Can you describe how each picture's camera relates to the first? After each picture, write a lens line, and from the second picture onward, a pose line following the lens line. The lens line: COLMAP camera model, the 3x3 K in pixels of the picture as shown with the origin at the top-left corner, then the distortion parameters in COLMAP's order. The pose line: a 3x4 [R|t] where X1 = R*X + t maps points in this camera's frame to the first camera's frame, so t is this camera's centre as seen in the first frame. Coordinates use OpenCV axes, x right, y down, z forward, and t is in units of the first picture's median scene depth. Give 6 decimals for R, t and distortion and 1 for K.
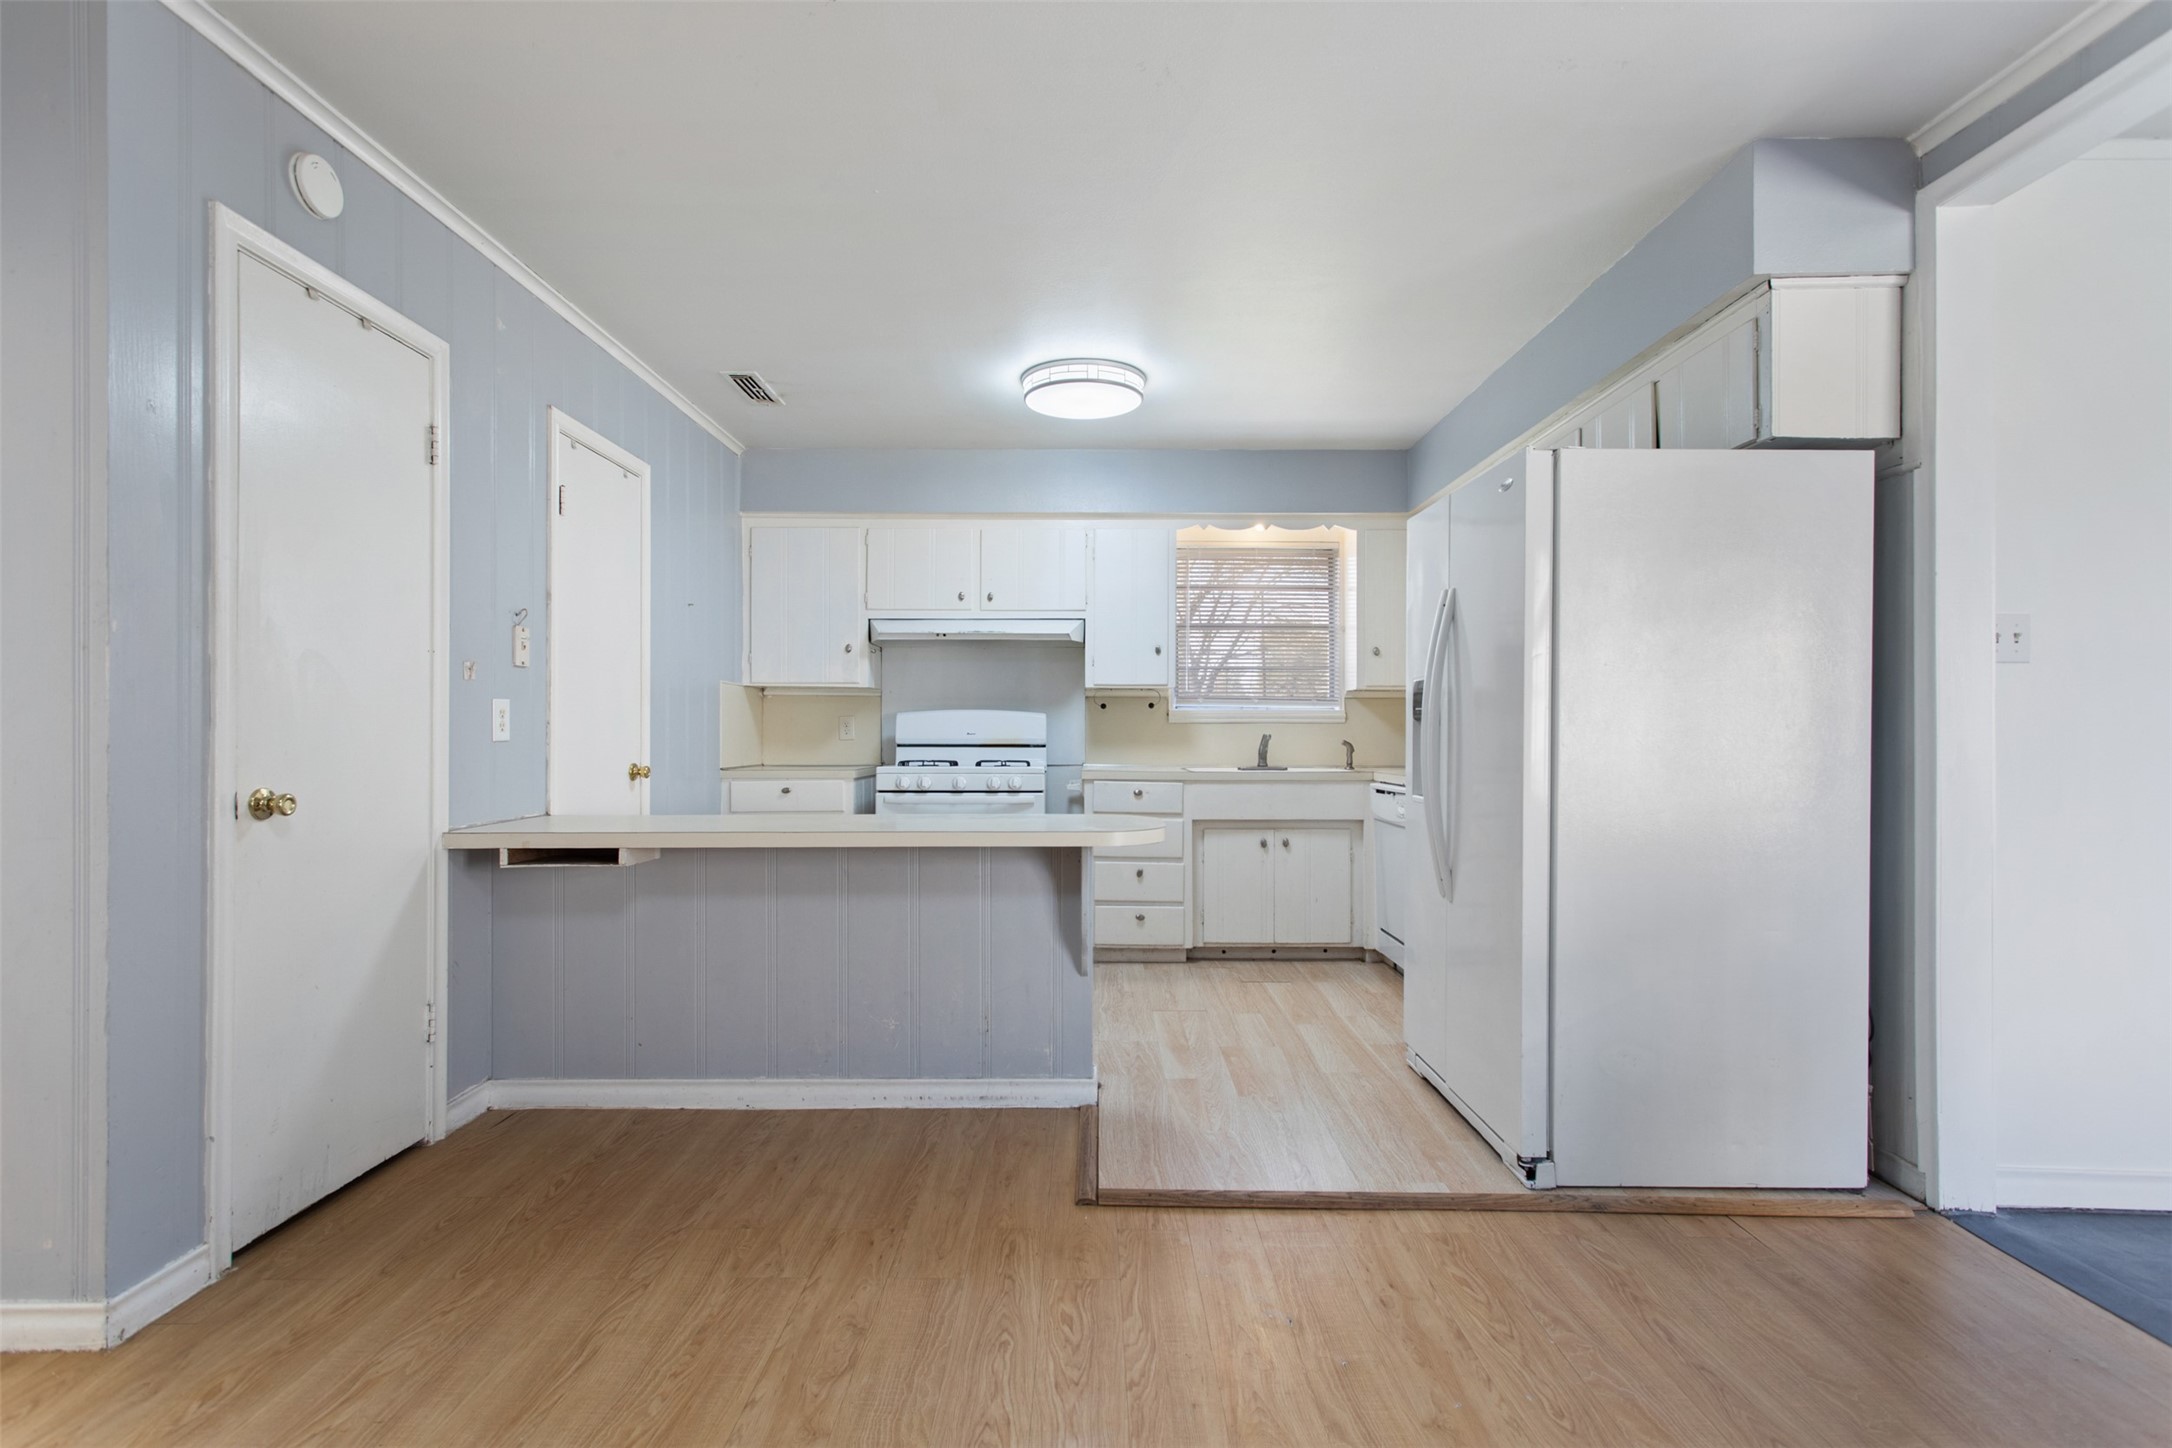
lens RADIAL K [[1048.4, 0, 1086.0], [0, 1048.4, 724.0], [0, 0, 1]] dist [0.005651, 0.000720]
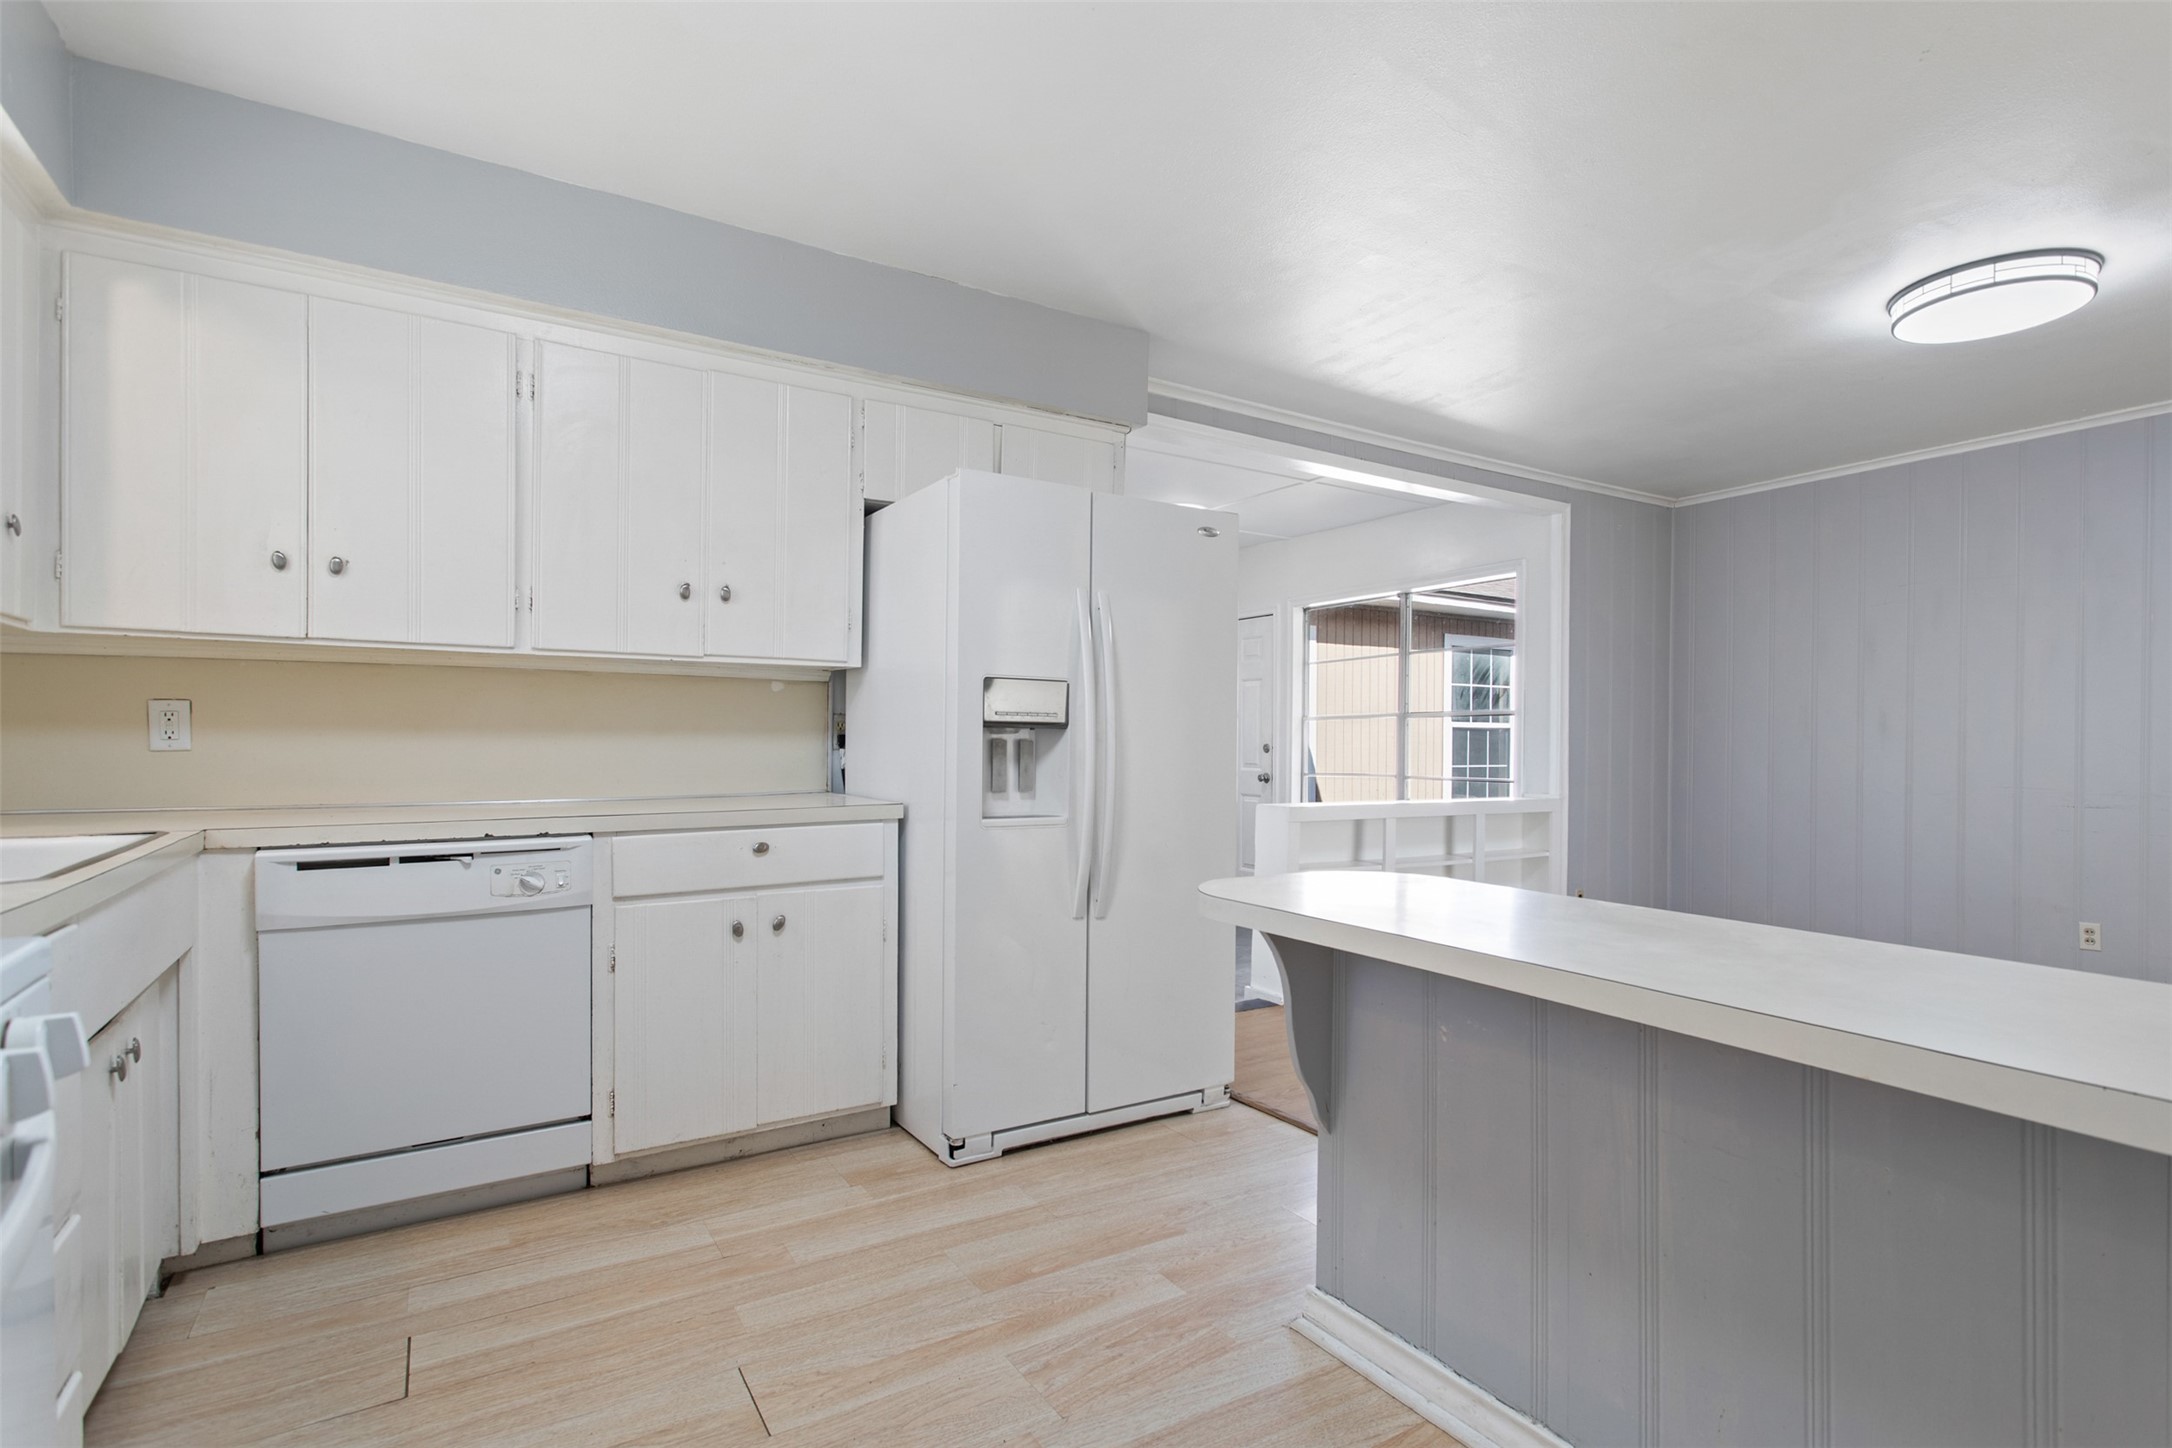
lens RADIAL K [[1063.9, 0, 1105.9], [0, 1063.9, 749.1], [0, 0, 1]] dist [0.006669, 0.000685]
pose [[-0.541232, -0.011744, 0.840791, -0.452311], [-0.014581, 0.999883, 0.004580, 0.008622], [-0.840747, -0.009781, -0.541340, 1.452306]]
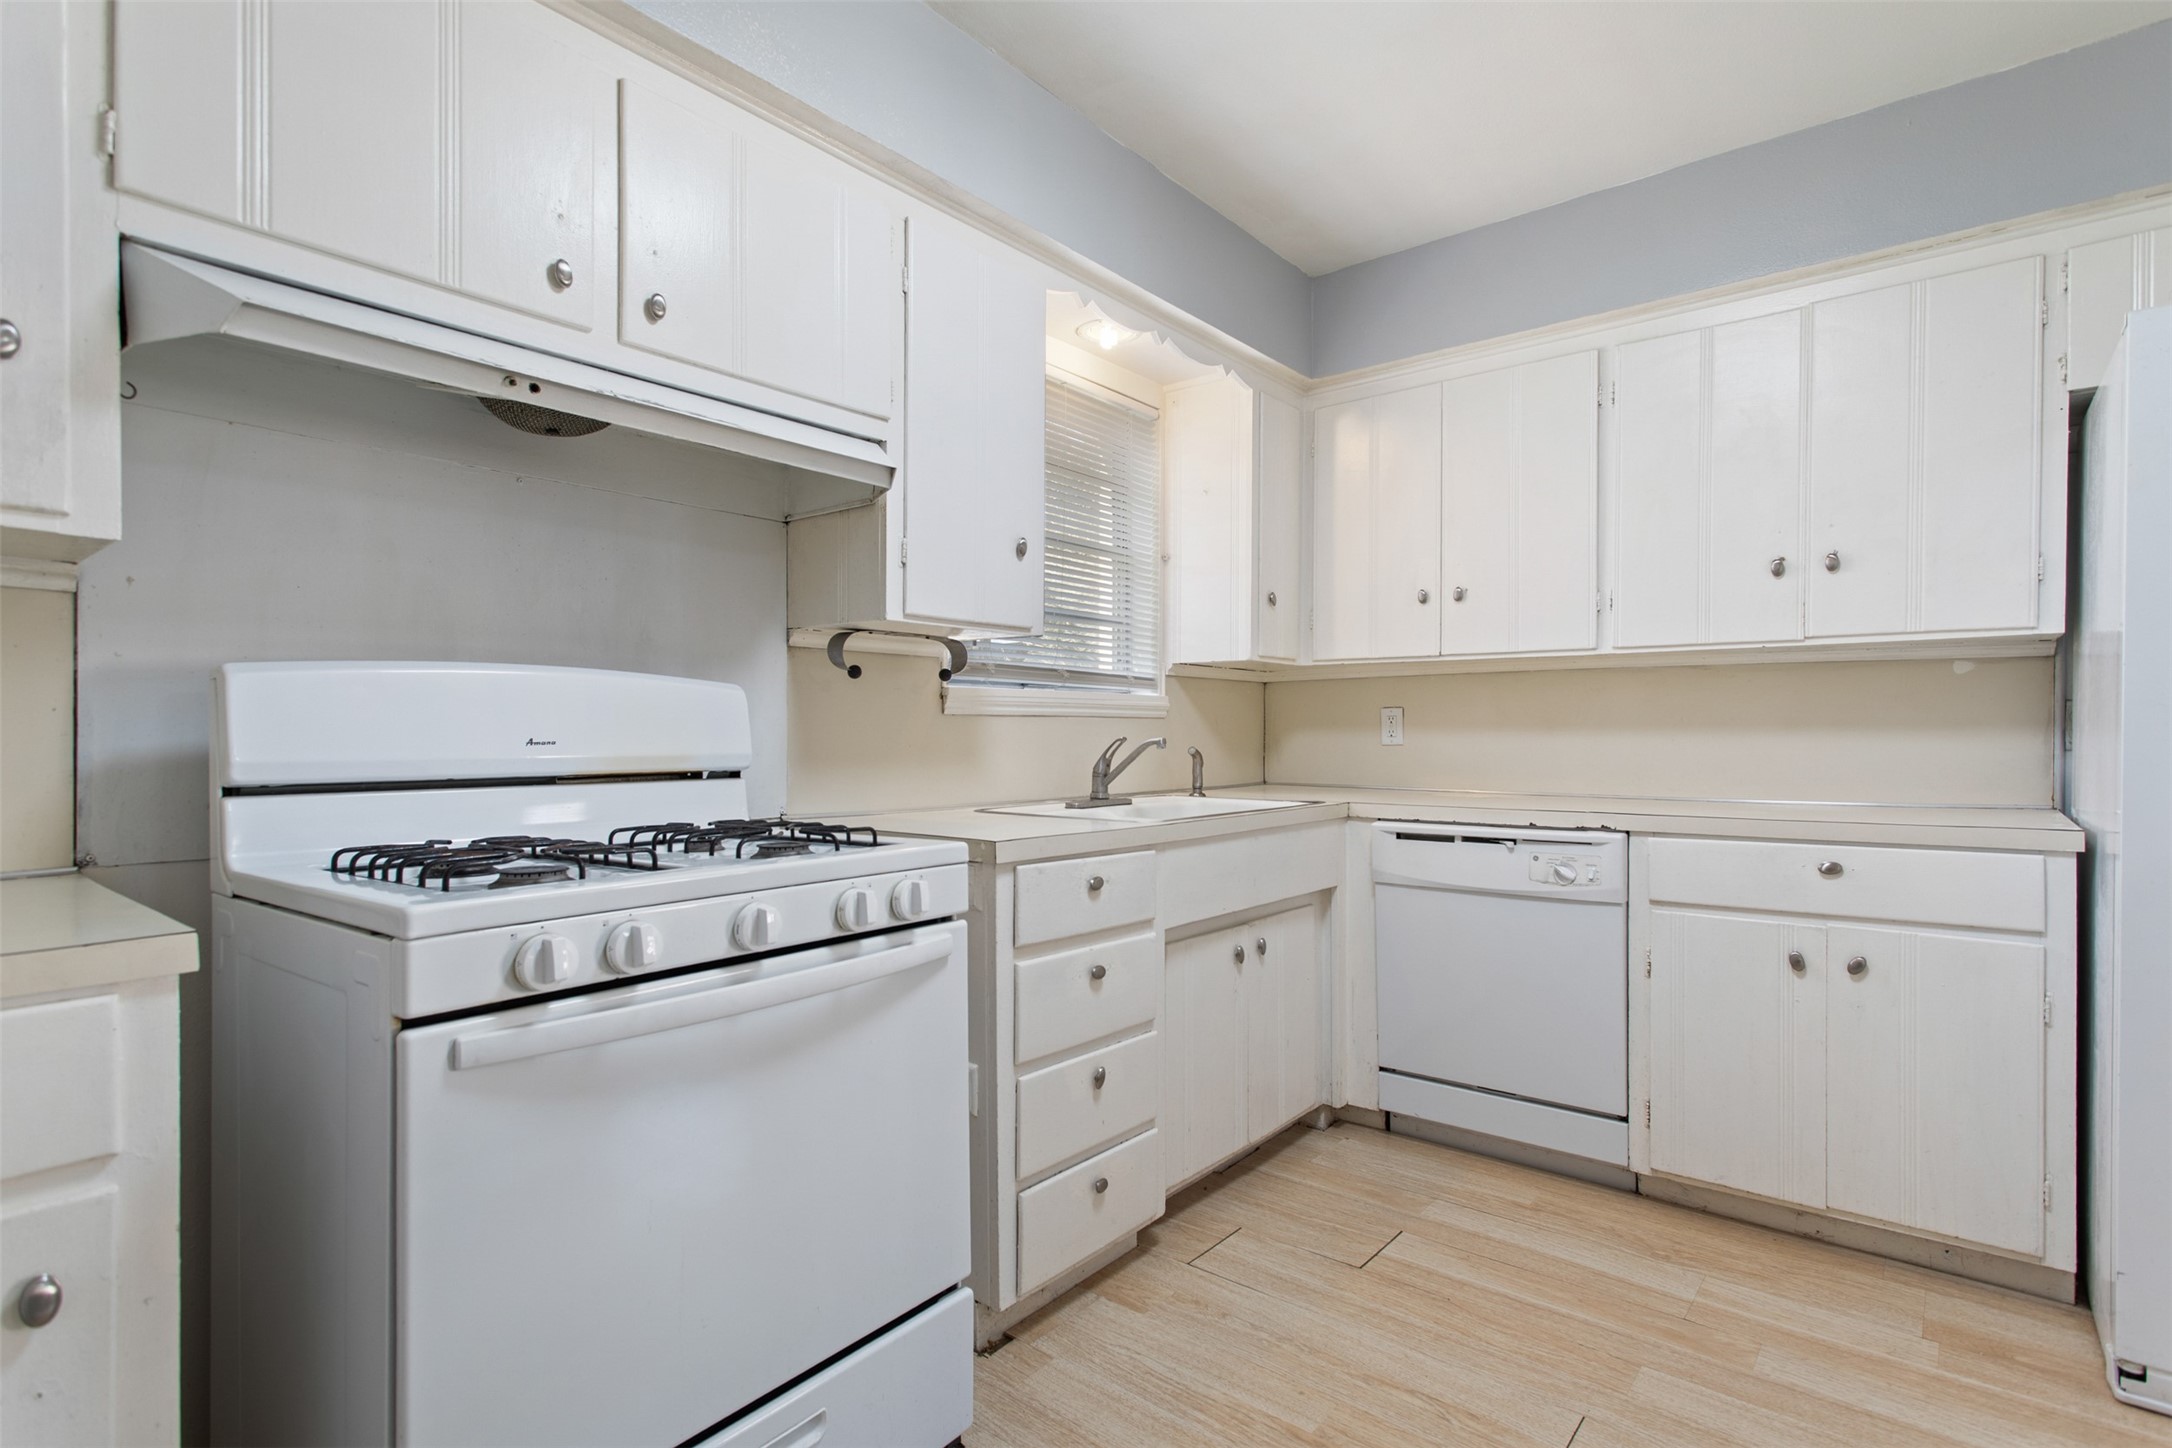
lens RADIAL K [[1054.6, 0, 1099.3], [0, 1054.6, 732.4], [0, 0, 1]] dist [0.004310, 0.000079]
pose [[0.624279, -0.000922, 0.781201, -0.426445], [-0.008009, 0.999939, 0.007581, 0.004927], [-0.781160, -0.010989, 0.624234, 1.161112]]
